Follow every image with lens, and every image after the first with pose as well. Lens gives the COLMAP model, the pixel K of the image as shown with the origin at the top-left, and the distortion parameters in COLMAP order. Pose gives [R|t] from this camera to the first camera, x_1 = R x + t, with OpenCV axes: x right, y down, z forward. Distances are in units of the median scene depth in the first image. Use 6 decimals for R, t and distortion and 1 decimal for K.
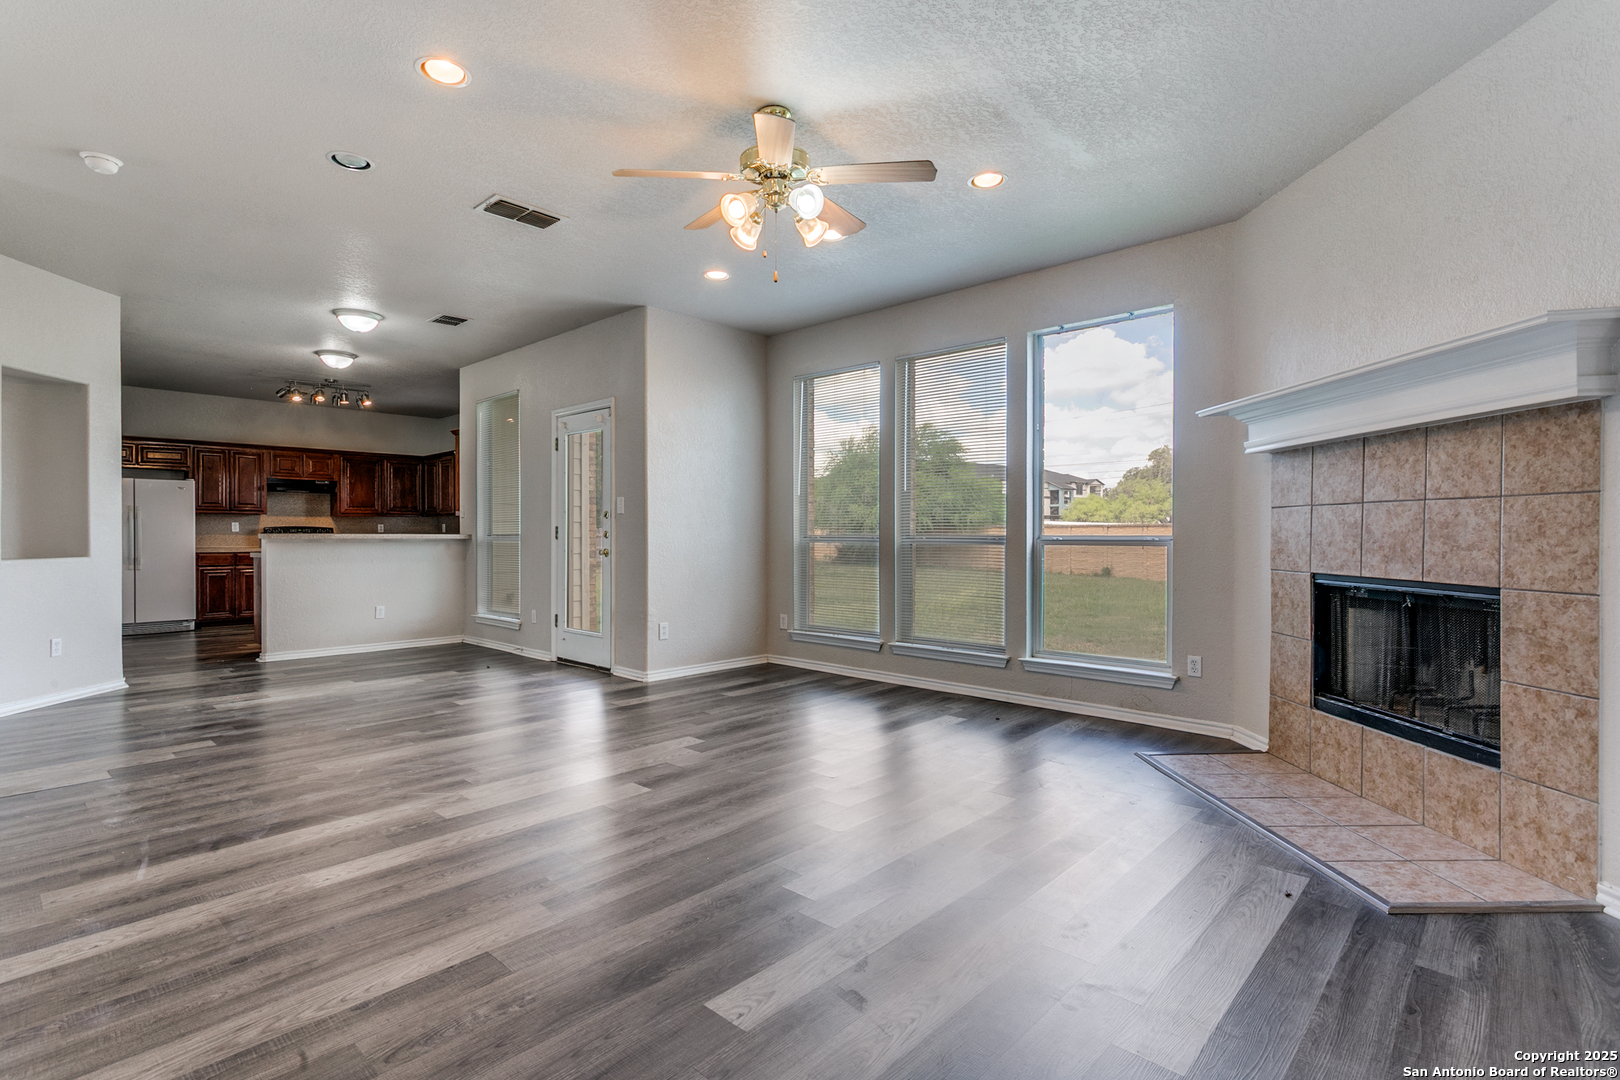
lens RADIAL K [[782.5, 0, 810.0], [0, 782.5, 540.0], [0, 0, 1]] dist [0.000281, -0.000335]
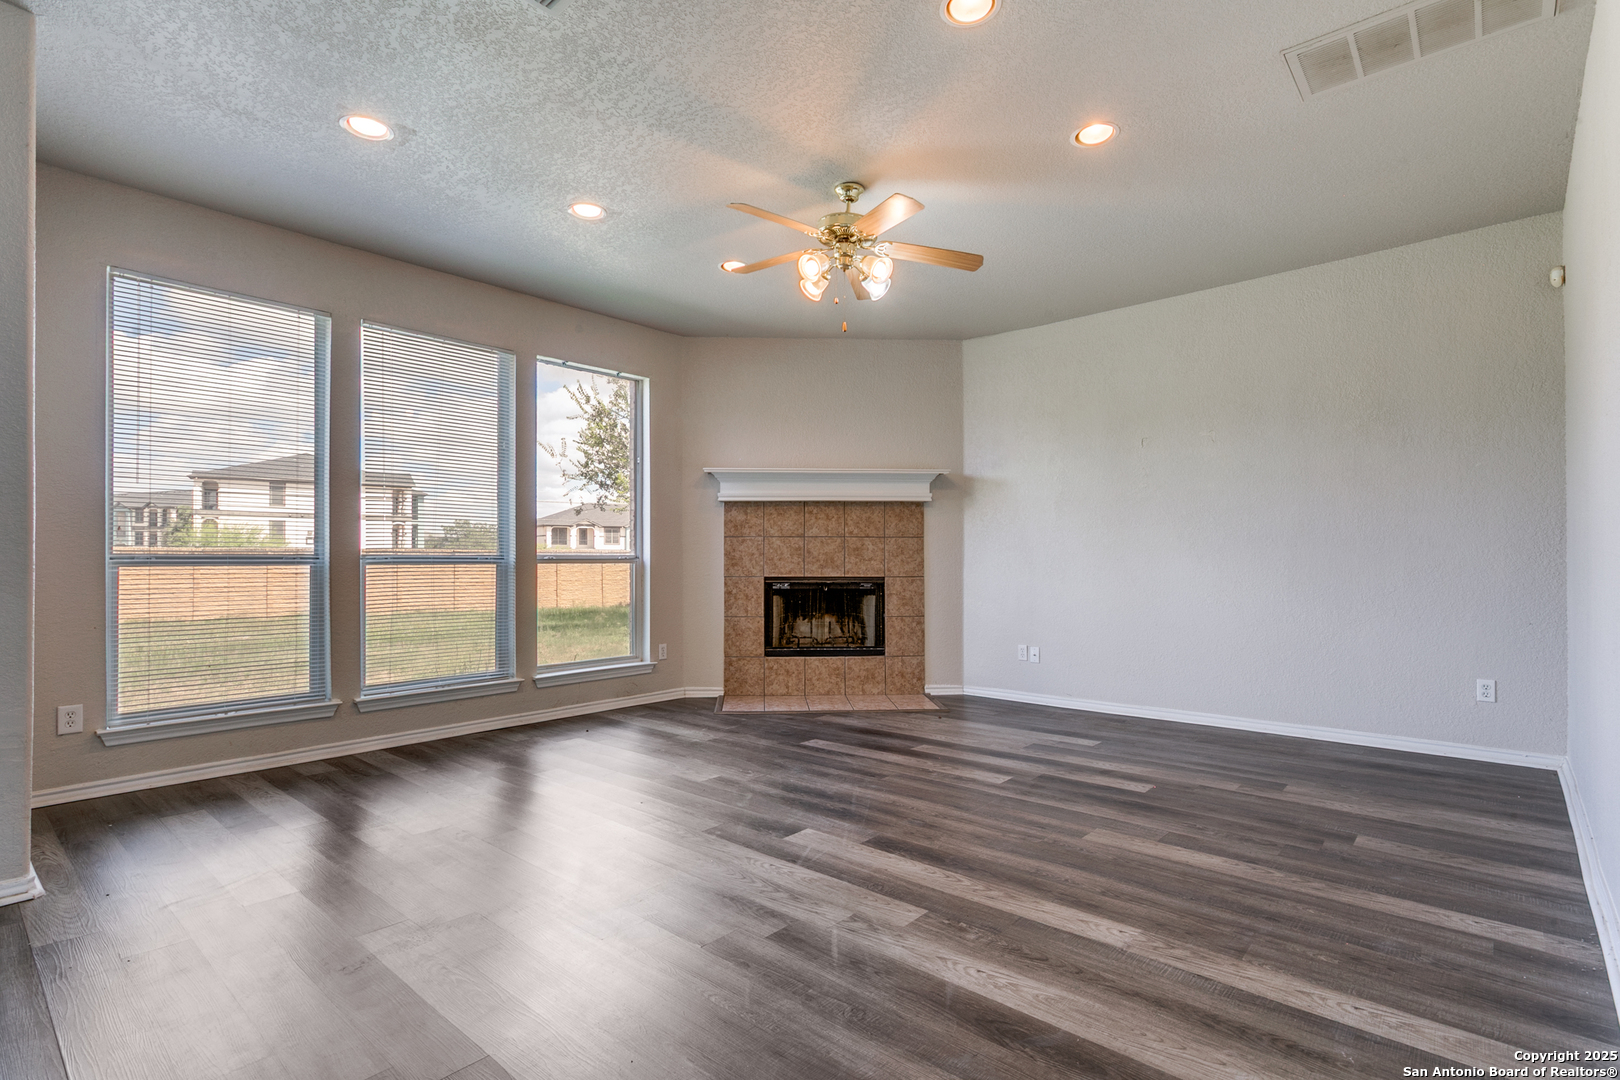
lens RADIAL K [[759.4, 0, 811.3], [0, 759.4, 560.0], [0, 0, 1]] dist [0.002463, 0.000592]
pose [[-0.012521, -0.004226, 0.999913, -0.678285], [0.011857, 0.999920, 0.004374, -0.000252], [-0.999851, 0.011911, -0.012470, 0.623105]]
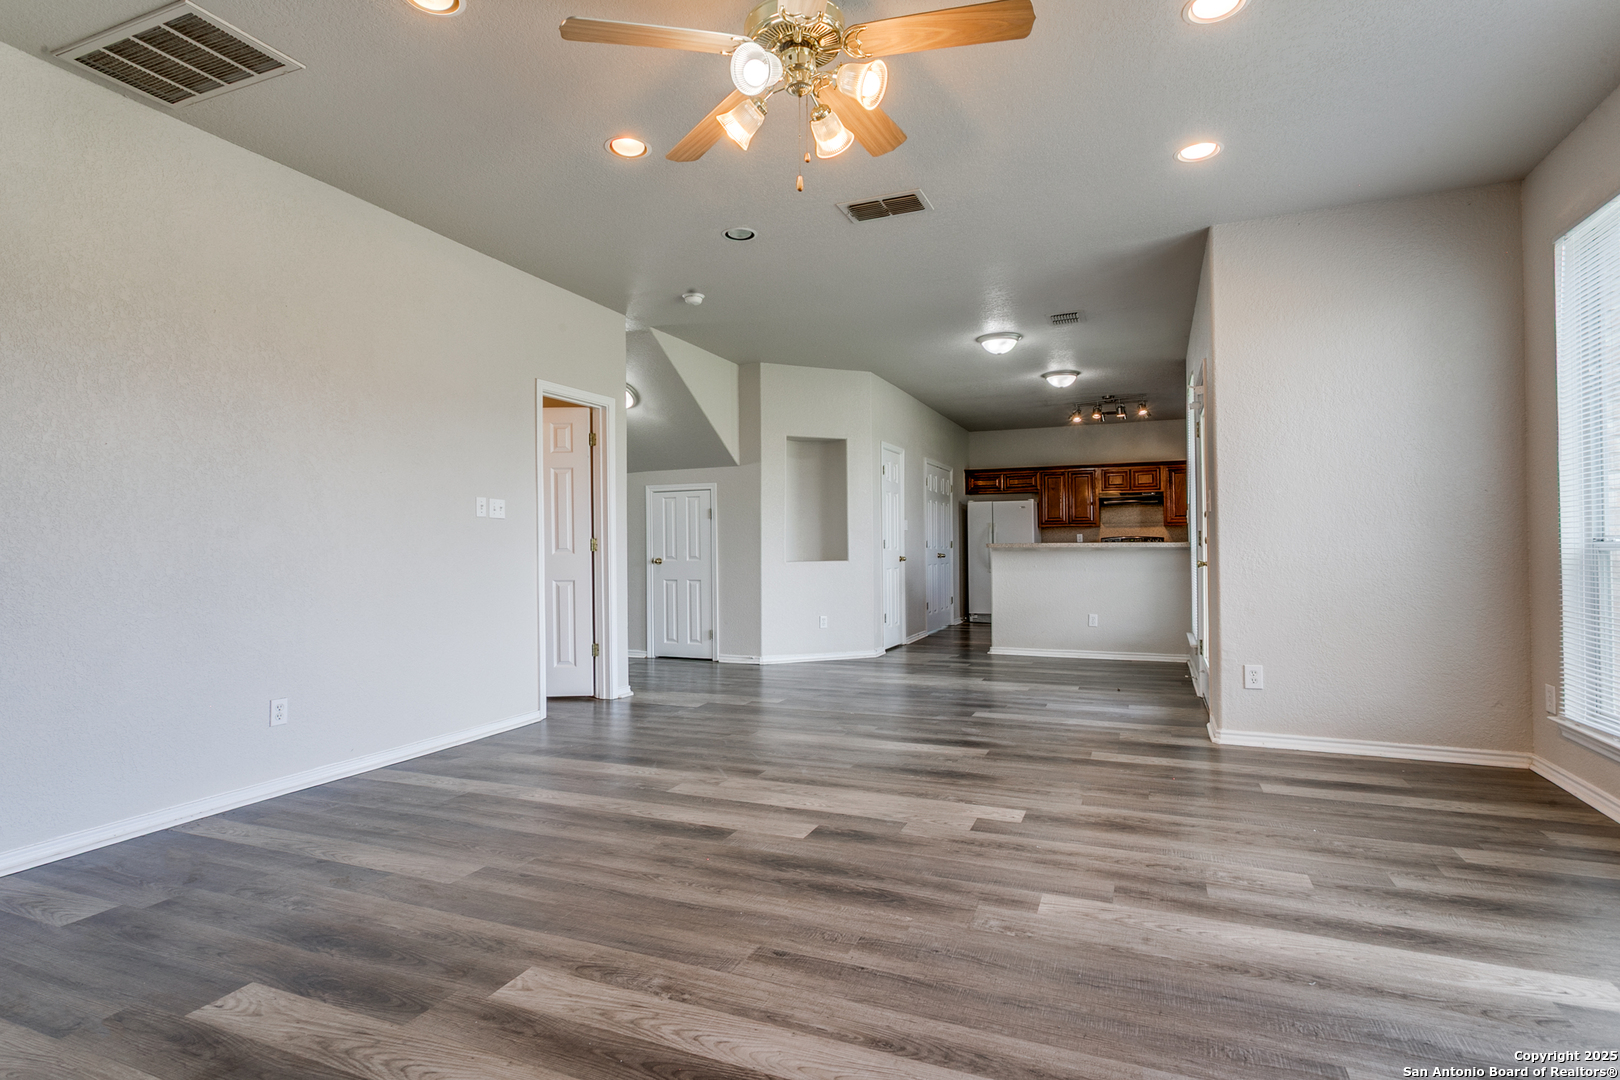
lens RADIAL K [[791.8, 0, 832.3], [0, 791.8, 491.2], [0, 0, 1]] dist [-0.020618, -0.000315]
pose [[0.368008, -0.072503, -0.926992, 0.376686], [-0.003152, 0.996852, -0.079218, 0.012832], [0.929817, 0.032075, 0.366621, 0.442614]]
